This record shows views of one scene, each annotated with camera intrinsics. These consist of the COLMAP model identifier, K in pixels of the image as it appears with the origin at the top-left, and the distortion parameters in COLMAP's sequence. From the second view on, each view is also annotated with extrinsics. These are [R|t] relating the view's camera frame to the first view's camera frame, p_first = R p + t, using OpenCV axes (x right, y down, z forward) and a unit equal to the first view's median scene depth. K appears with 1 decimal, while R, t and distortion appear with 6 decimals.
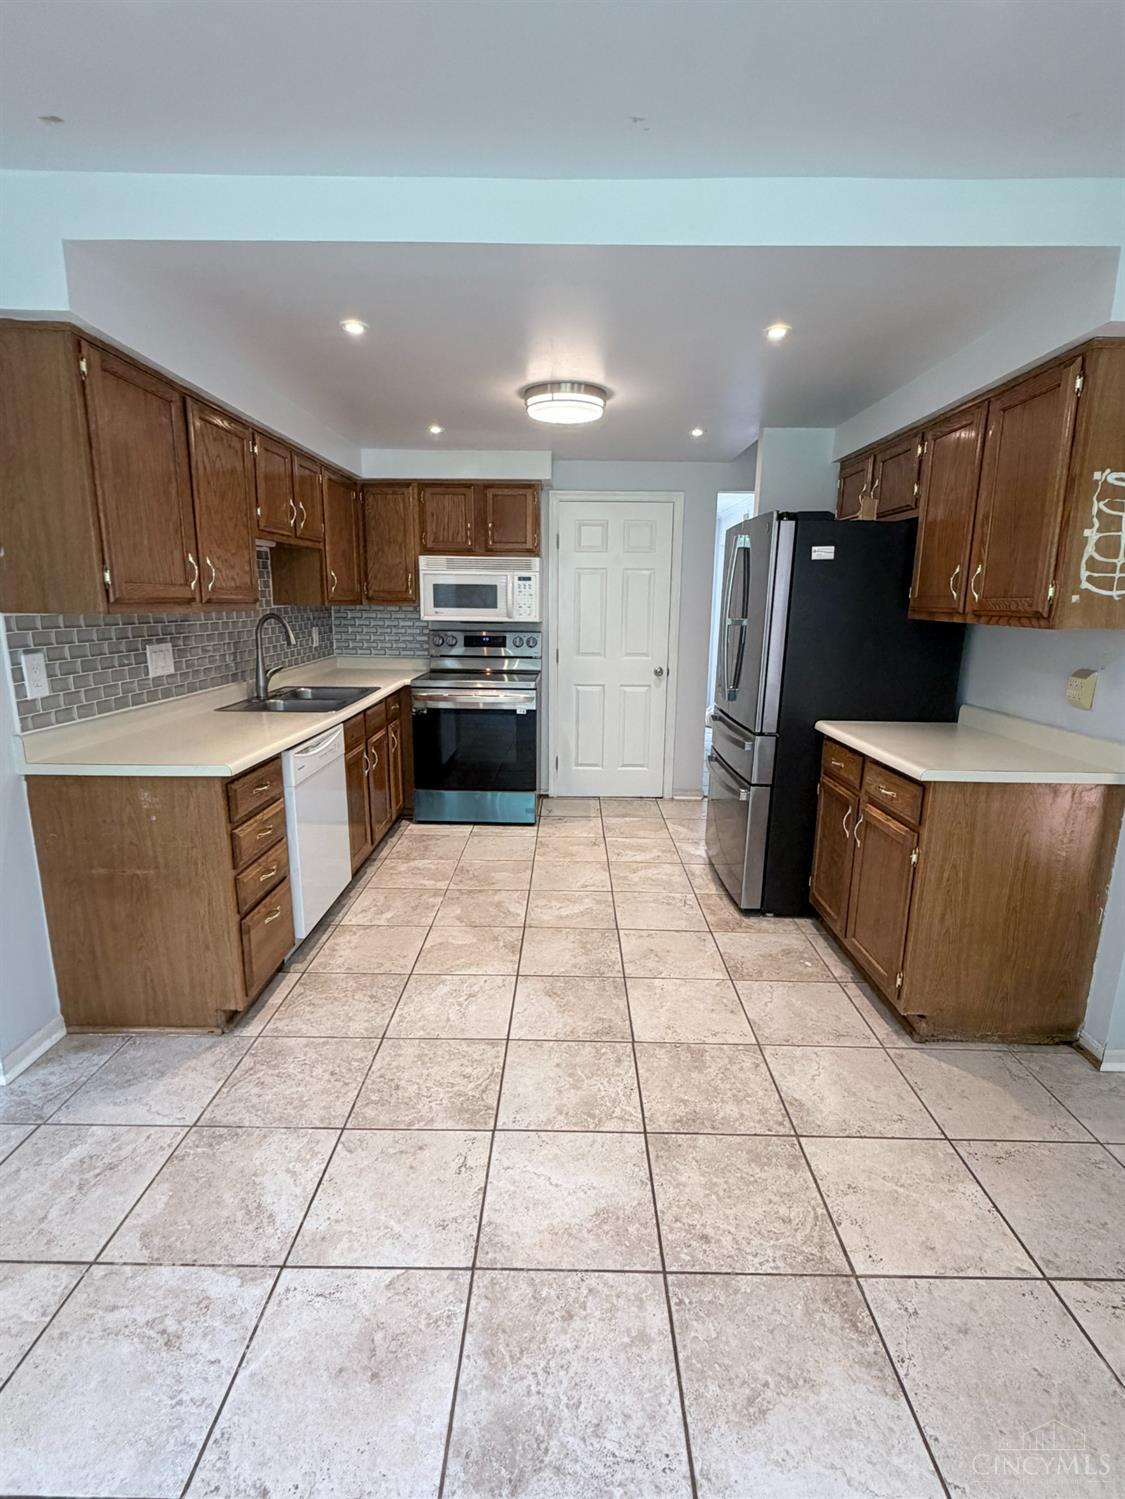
lens RADIAL K [[714.0, 0, 565.1], [0, 714.0, 747.8], [0, 0, 1]] dist [0.001740, -0.000513]
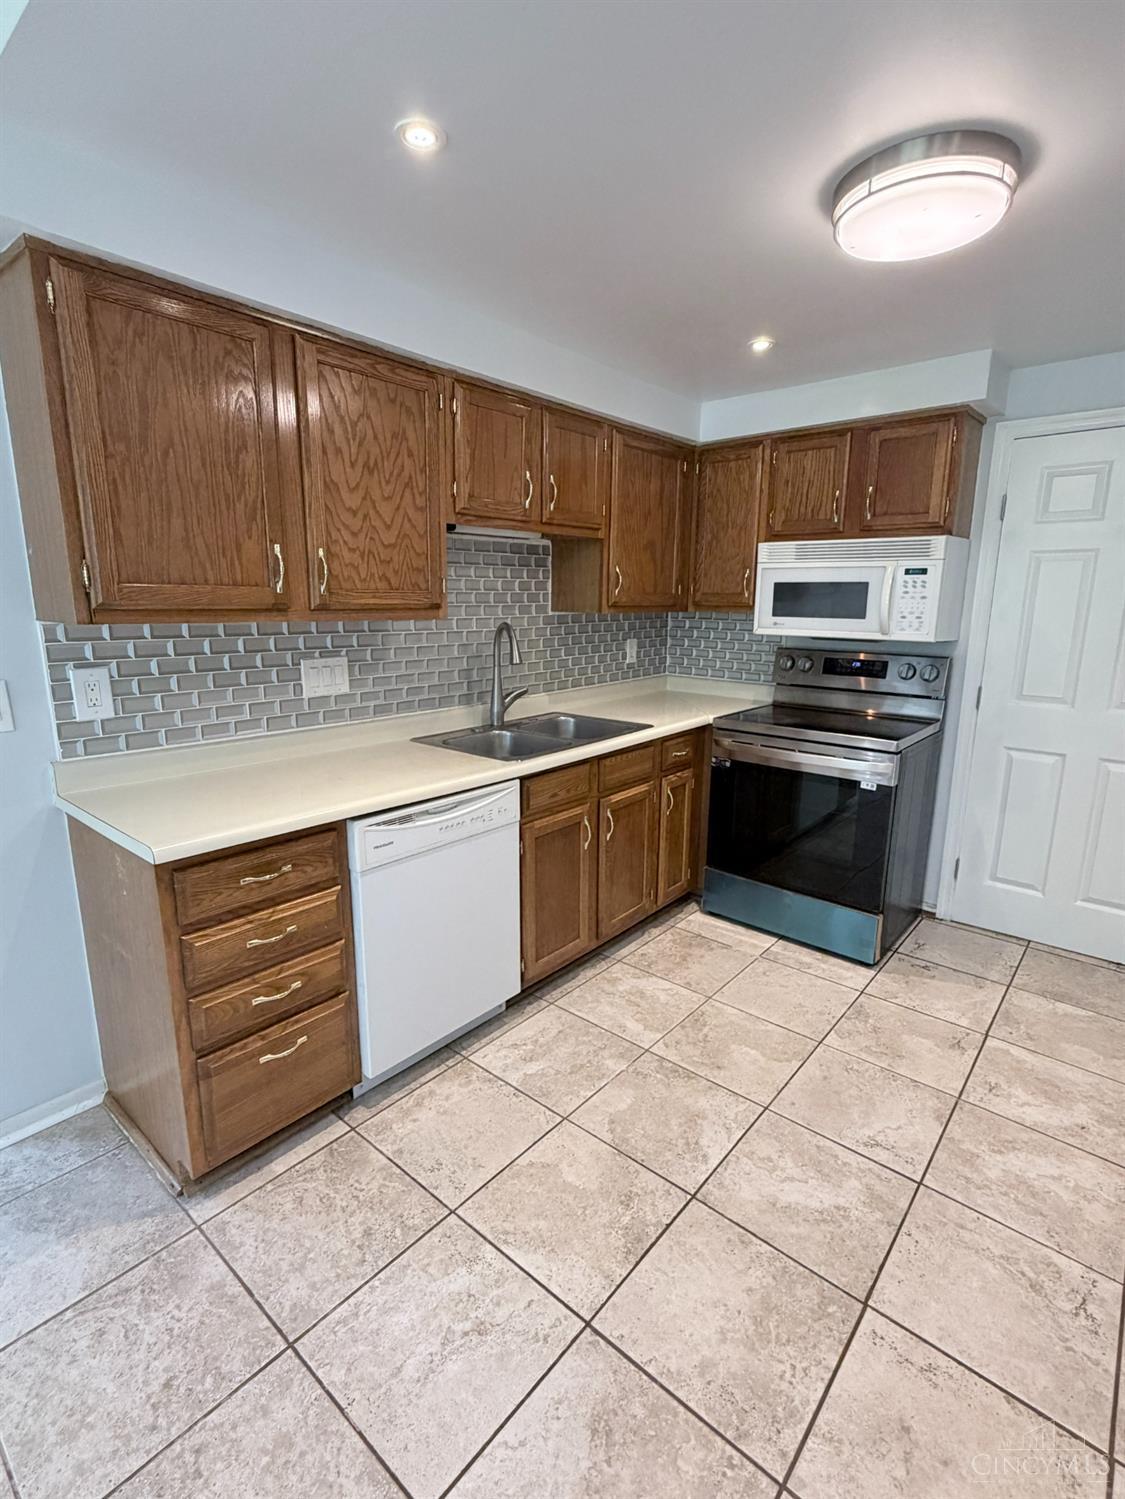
lens RADIAL K [[714.0, 0, 565.2], [0, 714.0, 750.4], [0, 0, 1]] dist [0.001740, -0.000513]
pose [[0.768013, 0.129533, -0.627198, 0.146861], [-0.131265, 0.990379, 0.043803, -0.089146], [0.626838, 0.048688, 0.777627, 0.423925]]
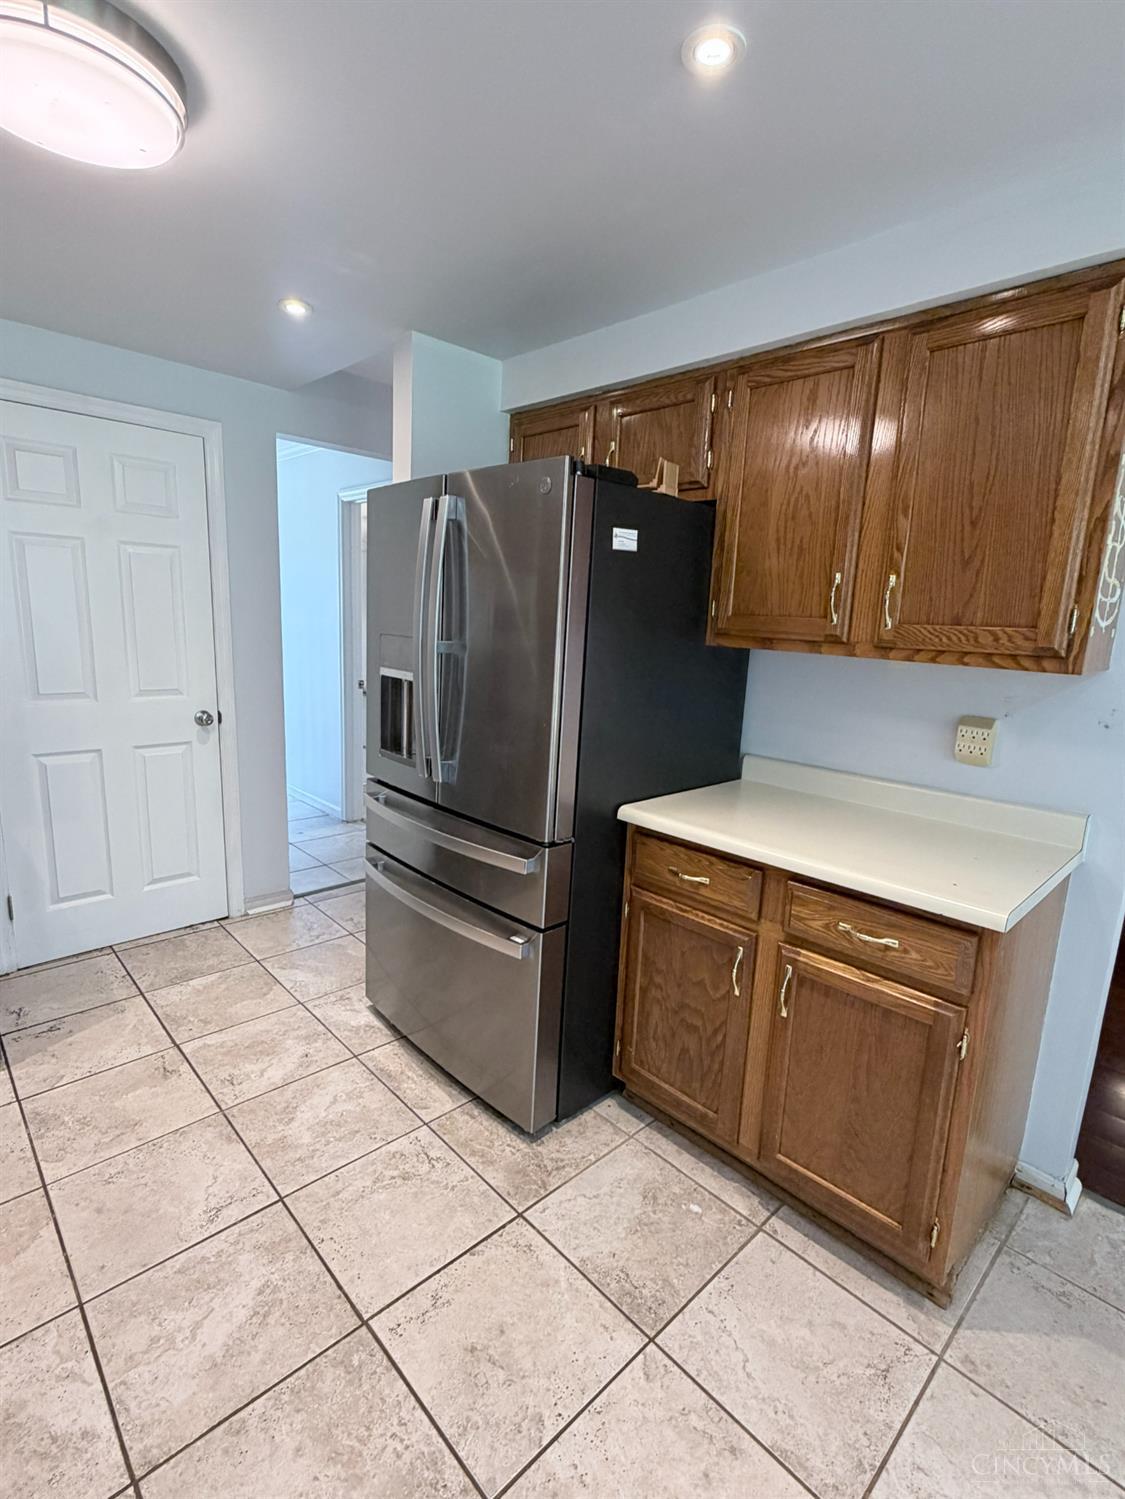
lens RADIAL K [[714.0, 0, 566.3], [0, 714.0, 751.7], [0, 0, 1]] dist [0.001740, -0.000513]
pose [[0.716100, -0.110603, 0.689179, -0.095295], [0.107623, 0.993054, 0.047545, -0.102887], [-0.689651, 0.040124, 0.723030, 0.486575]]
